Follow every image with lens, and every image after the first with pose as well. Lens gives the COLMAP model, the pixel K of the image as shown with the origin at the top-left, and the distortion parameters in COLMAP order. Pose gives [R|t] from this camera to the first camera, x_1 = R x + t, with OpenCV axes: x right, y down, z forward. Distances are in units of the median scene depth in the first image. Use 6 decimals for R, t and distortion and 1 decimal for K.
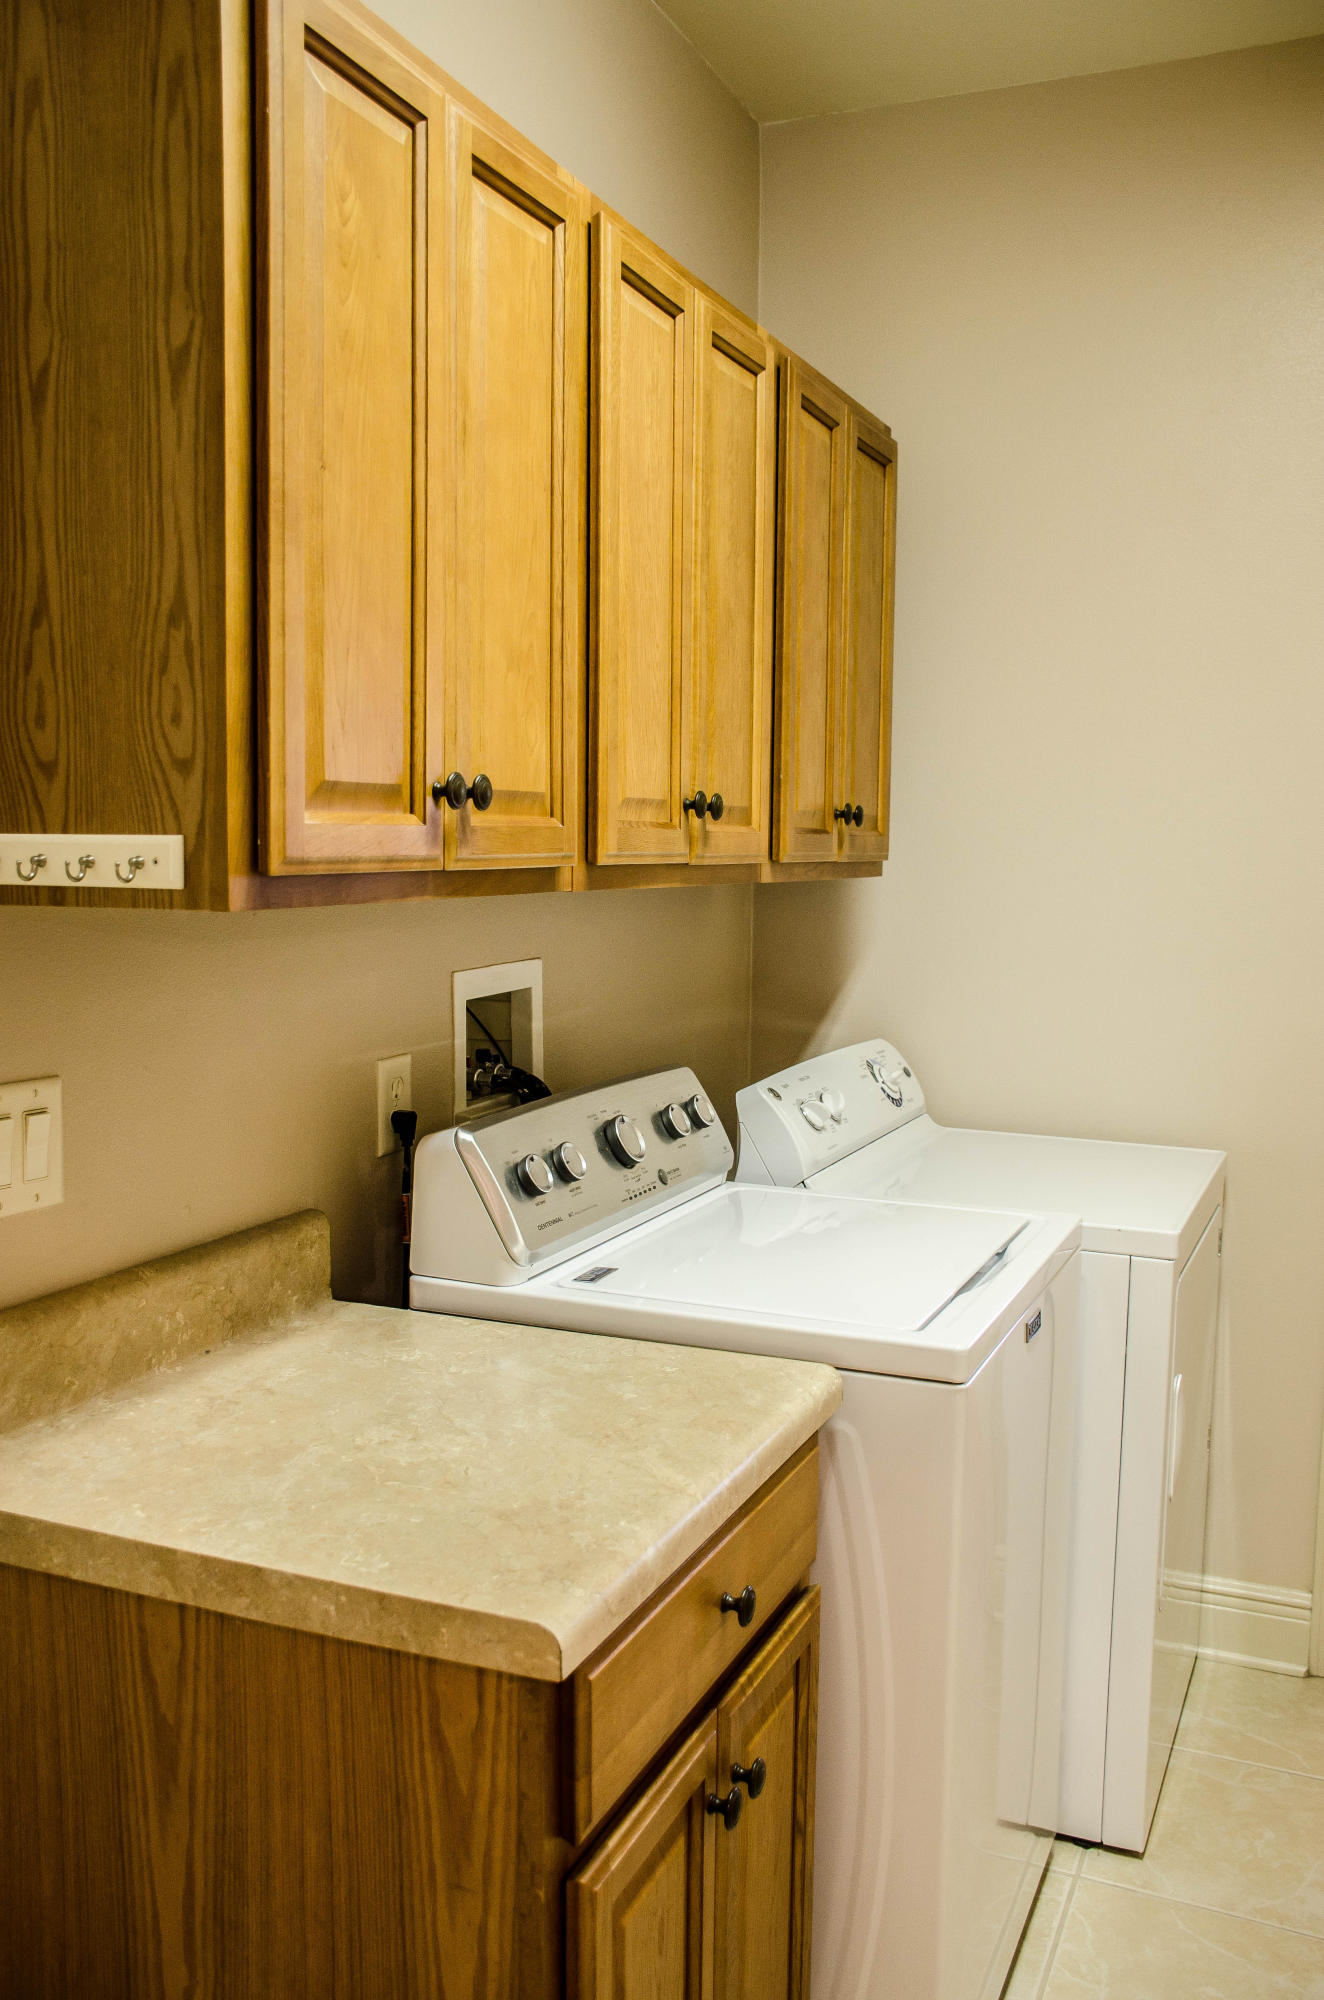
lens RADIAL K [[1713.9, 0, 663.7], [0, 1713.9, 993.4], [0, 0, 1]] dist [-0.061178, 0.000195]
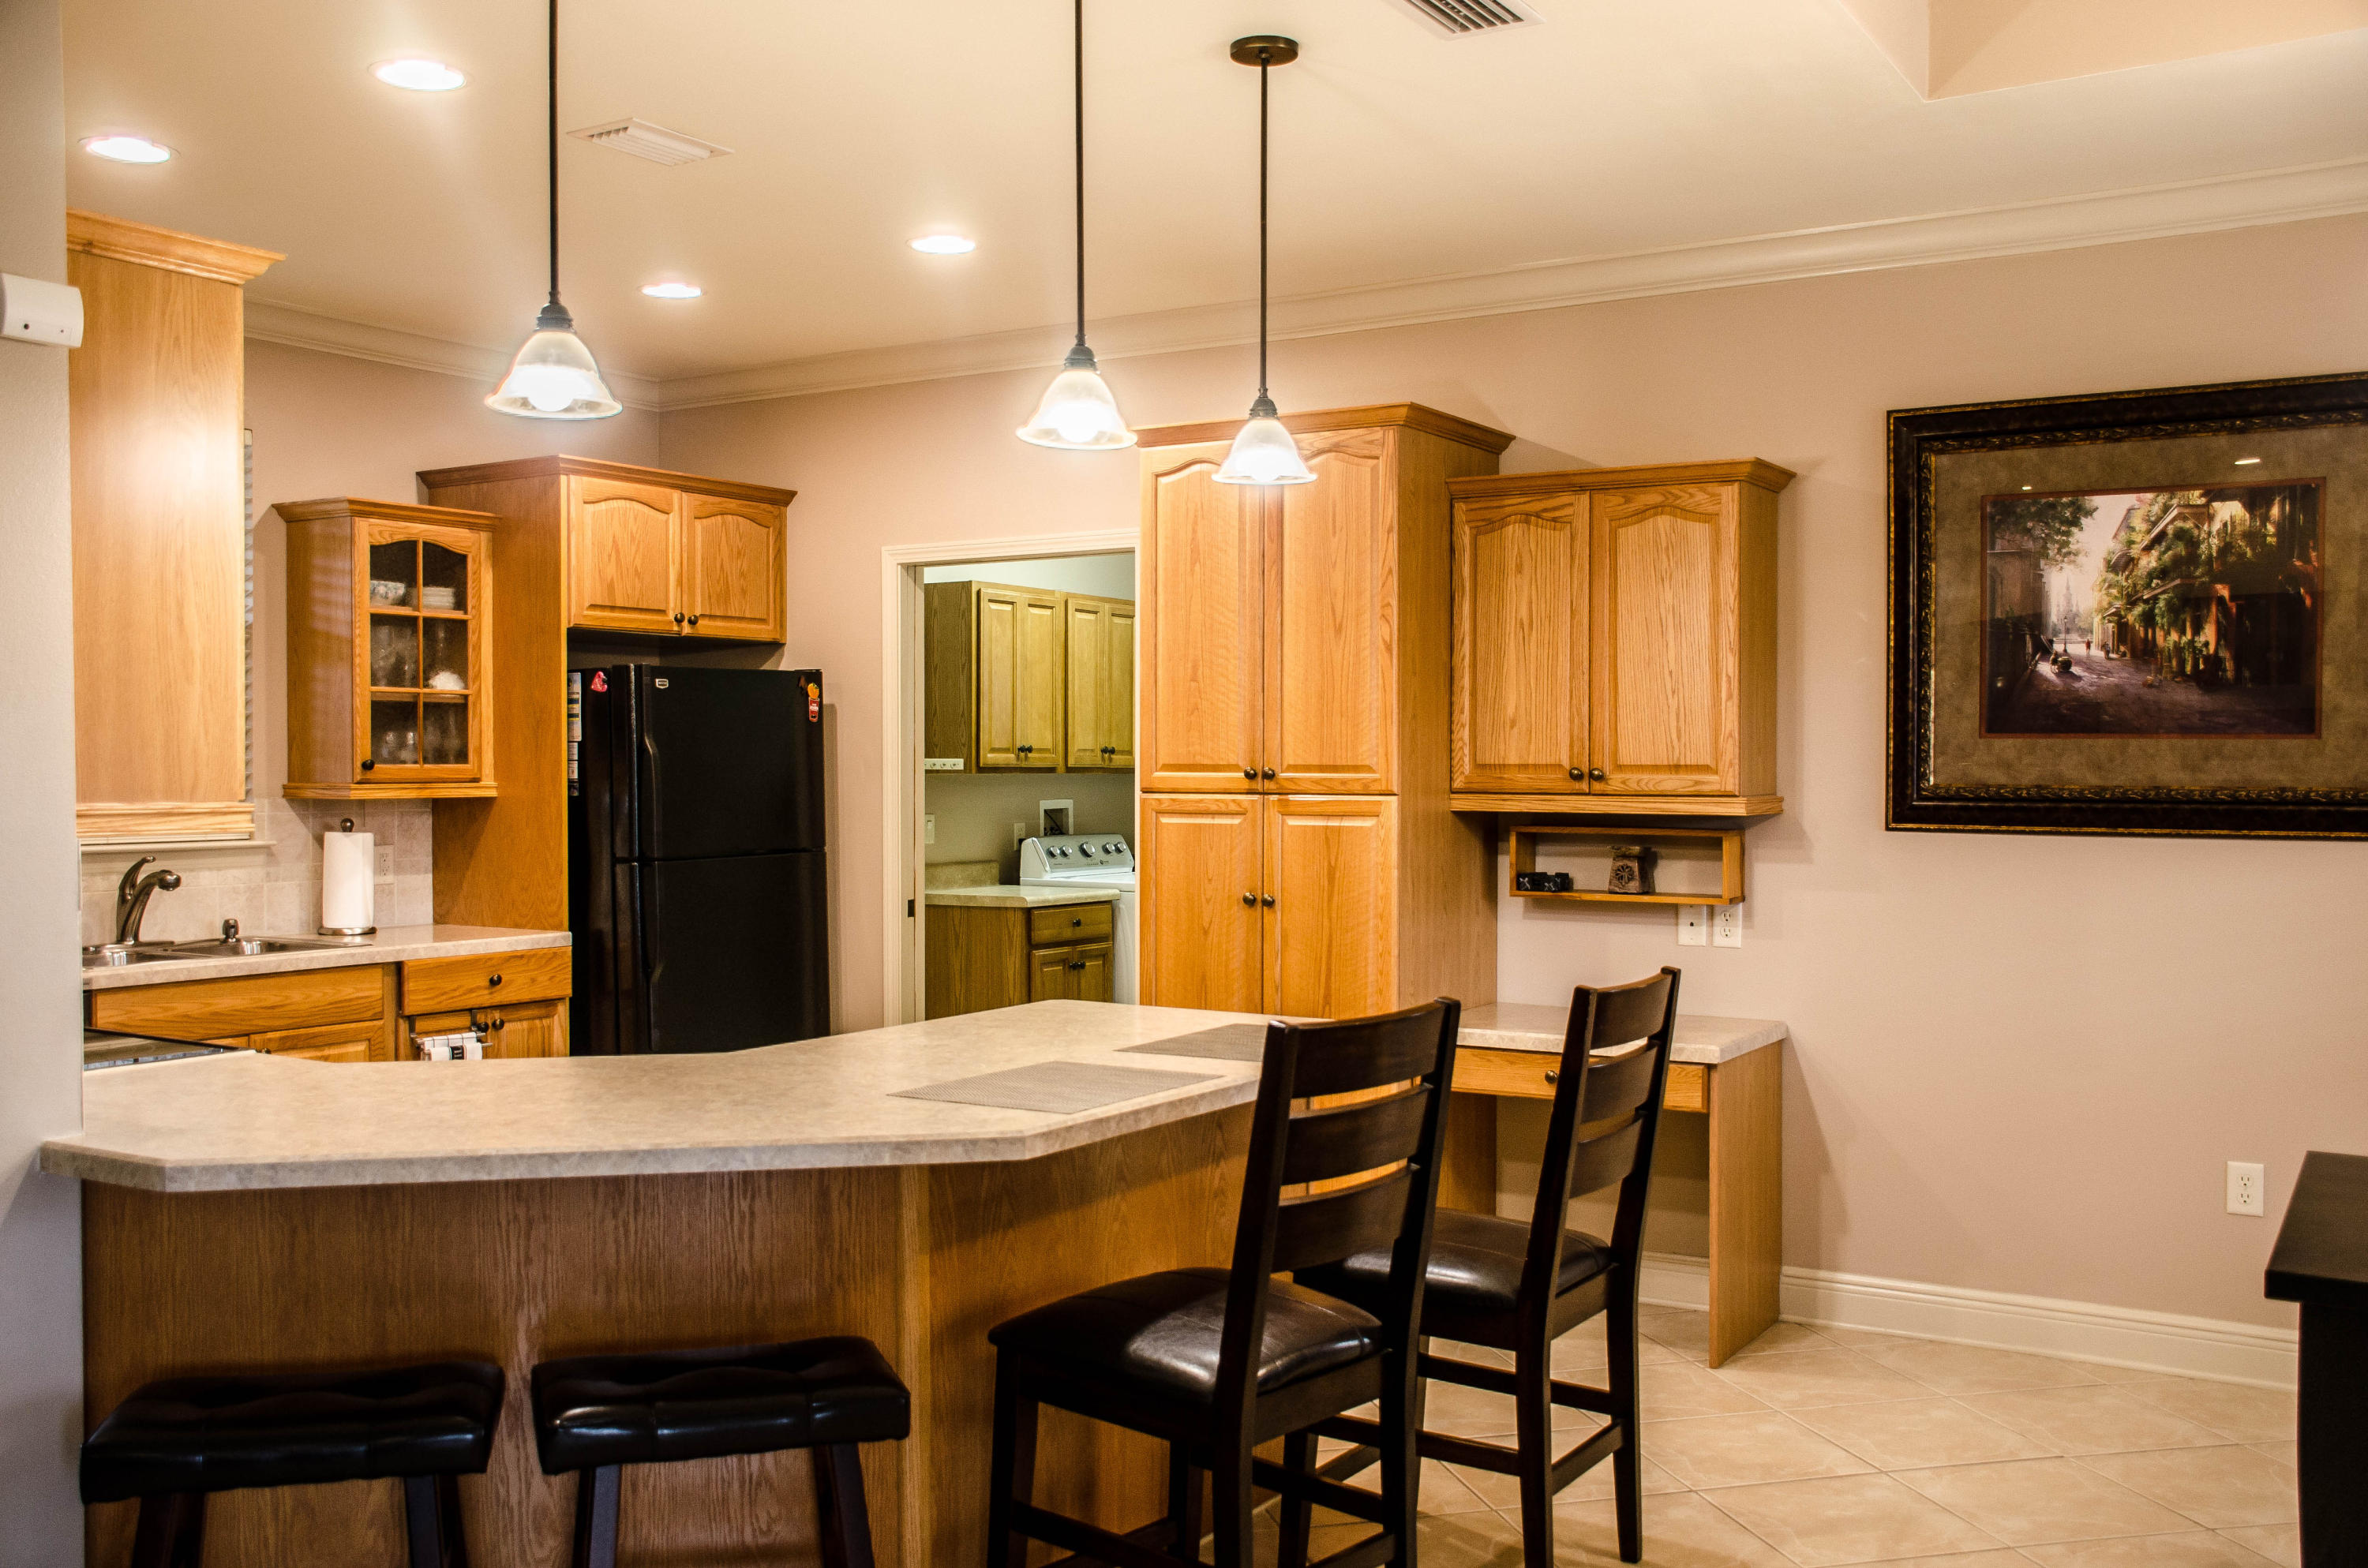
lens RADIAL K [[2188.5, 0, 1182.0], [0, 2188.5, 786.9], [0, 0, 1]] dist [-0.003283, 0.000000]
pose [[0.987282, -0.006583, -0.158845, 1.035697], [-0.006564, 0.996603, -0.082098, 0.387036], [0.158845, 0.082096, 0.983884, -3.936472]]
